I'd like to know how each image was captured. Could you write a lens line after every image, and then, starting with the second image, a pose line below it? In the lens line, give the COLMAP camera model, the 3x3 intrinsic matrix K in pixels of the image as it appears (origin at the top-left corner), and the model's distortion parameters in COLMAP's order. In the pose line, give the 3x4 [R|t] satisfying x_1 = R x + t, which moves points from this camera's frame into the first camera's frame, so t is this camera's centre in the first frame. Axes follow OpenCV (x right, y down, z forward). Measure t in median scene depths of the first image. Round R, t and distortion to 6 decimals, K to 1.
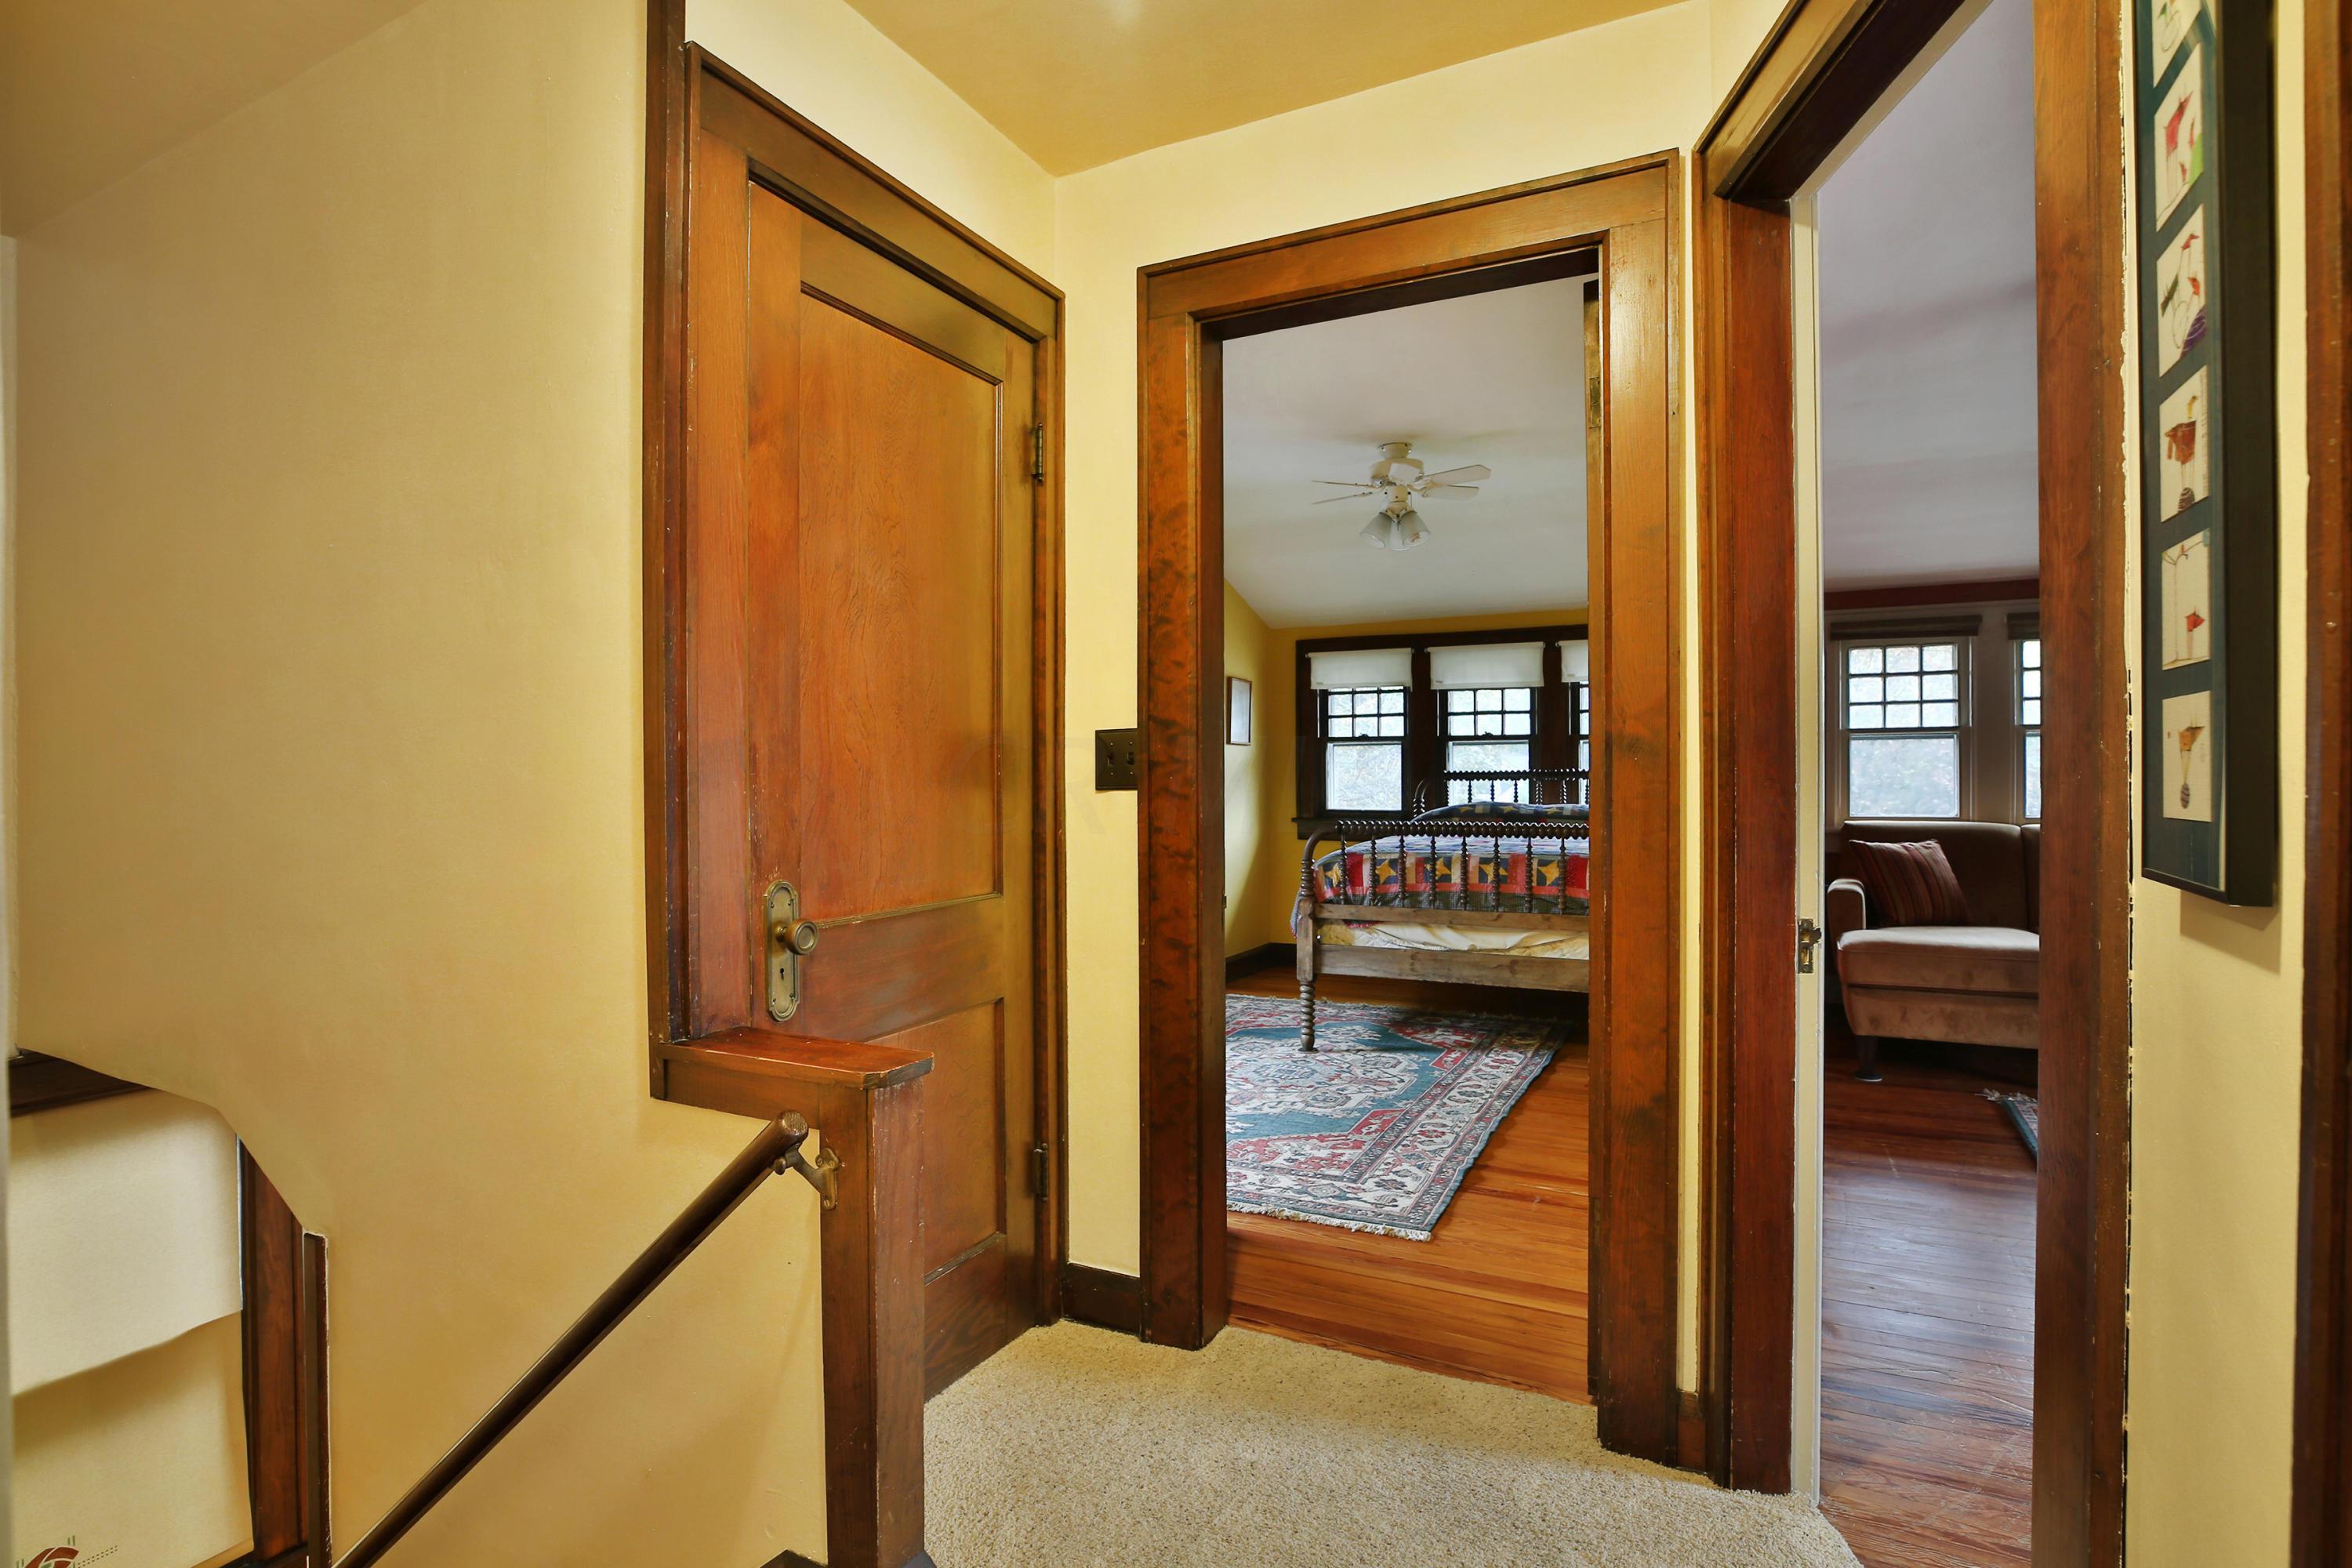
lens RADIAL K [[1177.4, 0, 1163.0], [0, 1177.4, 786.5], [0, 0, 1]] dist [-0.038639, 0.010809]
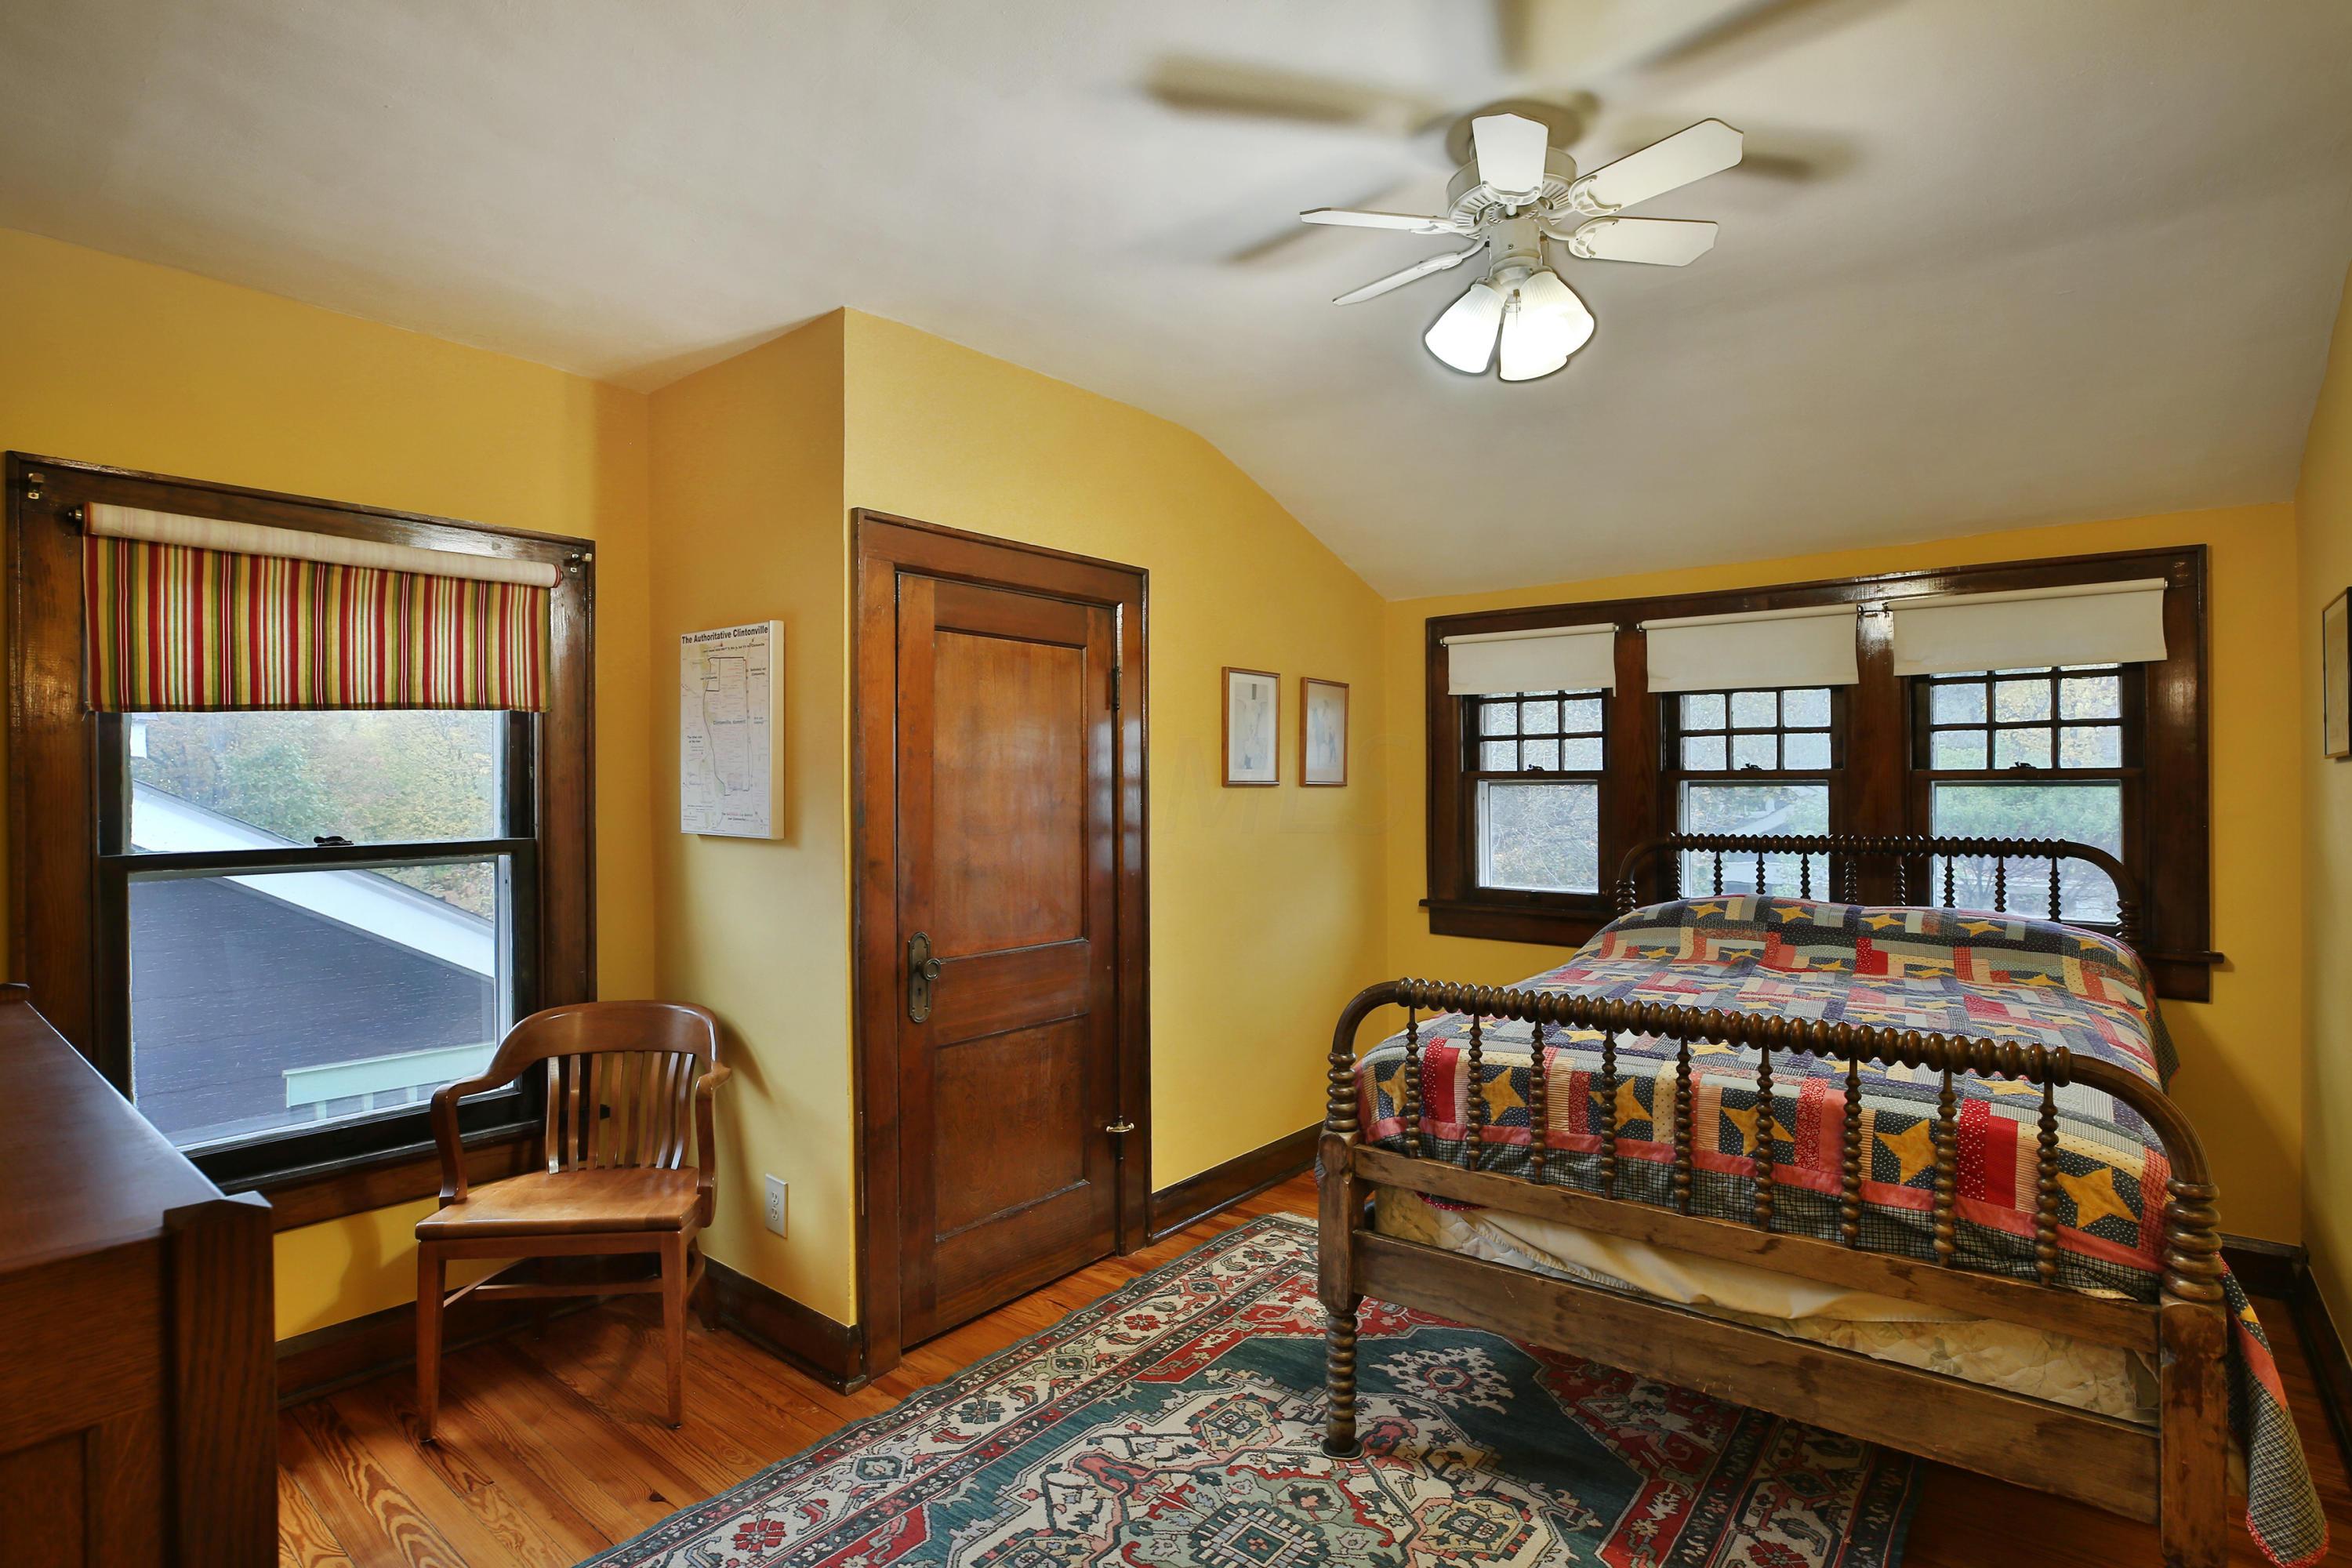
lens RADIAL K [[1177.4, 0, 1187.5], [0, 1177.4, 777.3], [0, 0, 1]] dist [-0.038639, 0.010809]
pose [[0.982402, -0.000696, -0.186776, 0.114358], [-0.002096, 0.999889, -0.014750, -0.032094], [0.186766, 0.014882, 0.982292, 0.395961]]
